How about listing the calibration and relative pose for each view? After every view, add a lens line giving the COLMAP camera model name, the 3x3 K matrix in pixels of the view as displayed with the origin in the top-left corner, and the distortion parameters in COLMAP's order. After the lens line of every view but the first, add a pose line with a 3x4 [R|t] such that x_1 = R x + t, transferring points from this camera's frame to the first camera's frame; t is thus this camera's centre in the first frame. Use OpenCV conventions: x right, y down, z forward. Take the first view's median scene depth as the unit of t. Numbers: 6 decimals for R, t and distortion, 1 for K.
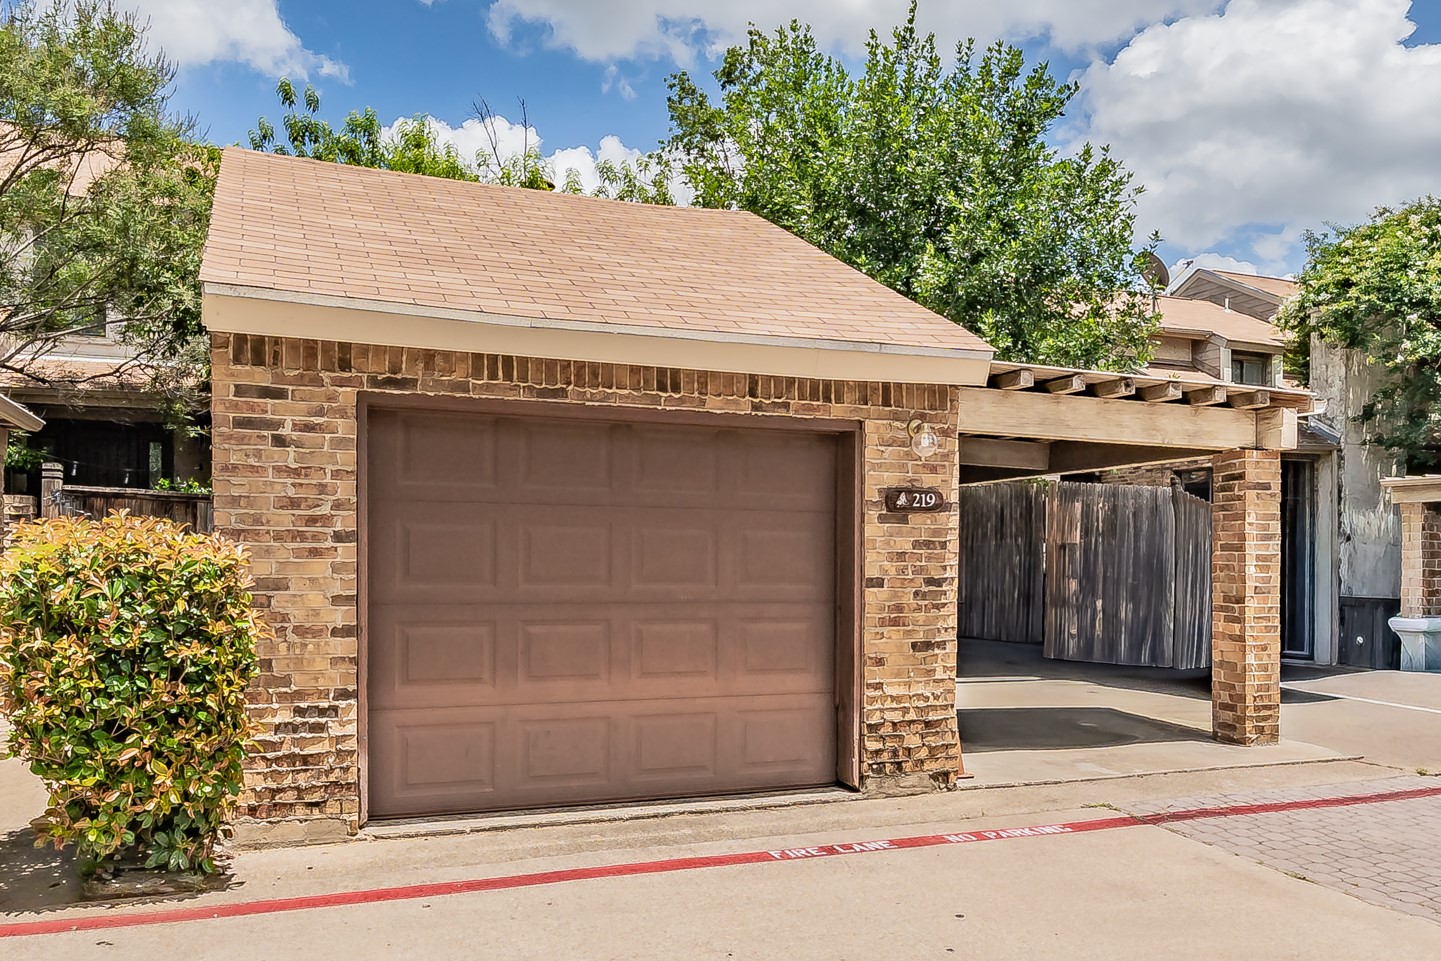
lens RADIAL K [[604.4, 0, 729.0], [0, 604.4, 515.4], [0, 0, 1]] dist [-0.001936, -0.000224]
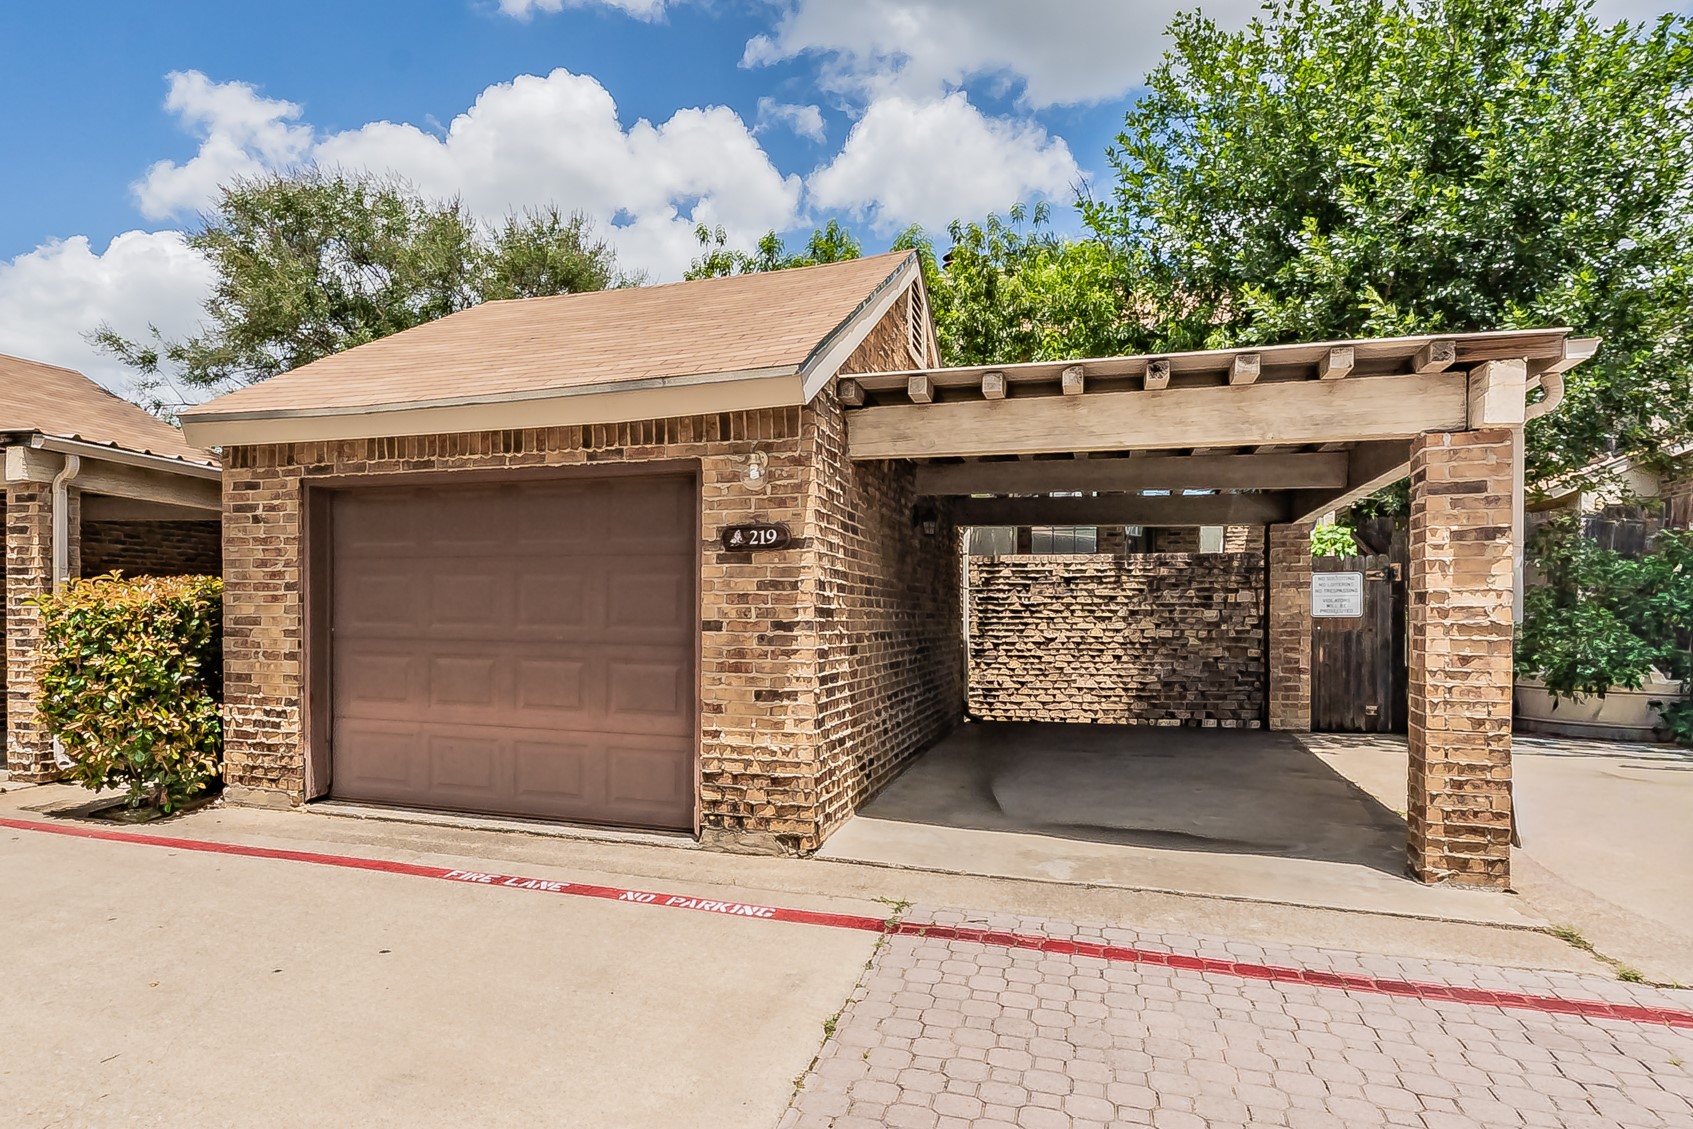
lens RADIAL K [[589.9, 0, 846.9], [0, 589.9, 571.9], [0, 0, 1]] dist [-0.000533, -0.000075]
pose [[0.912303, -0.028795, -0.408503, 0.852456], [0.031127, 0.999515, -0.000940, 0.034529], [0.408332, -0.011858, 0.912756, 0.245411]]
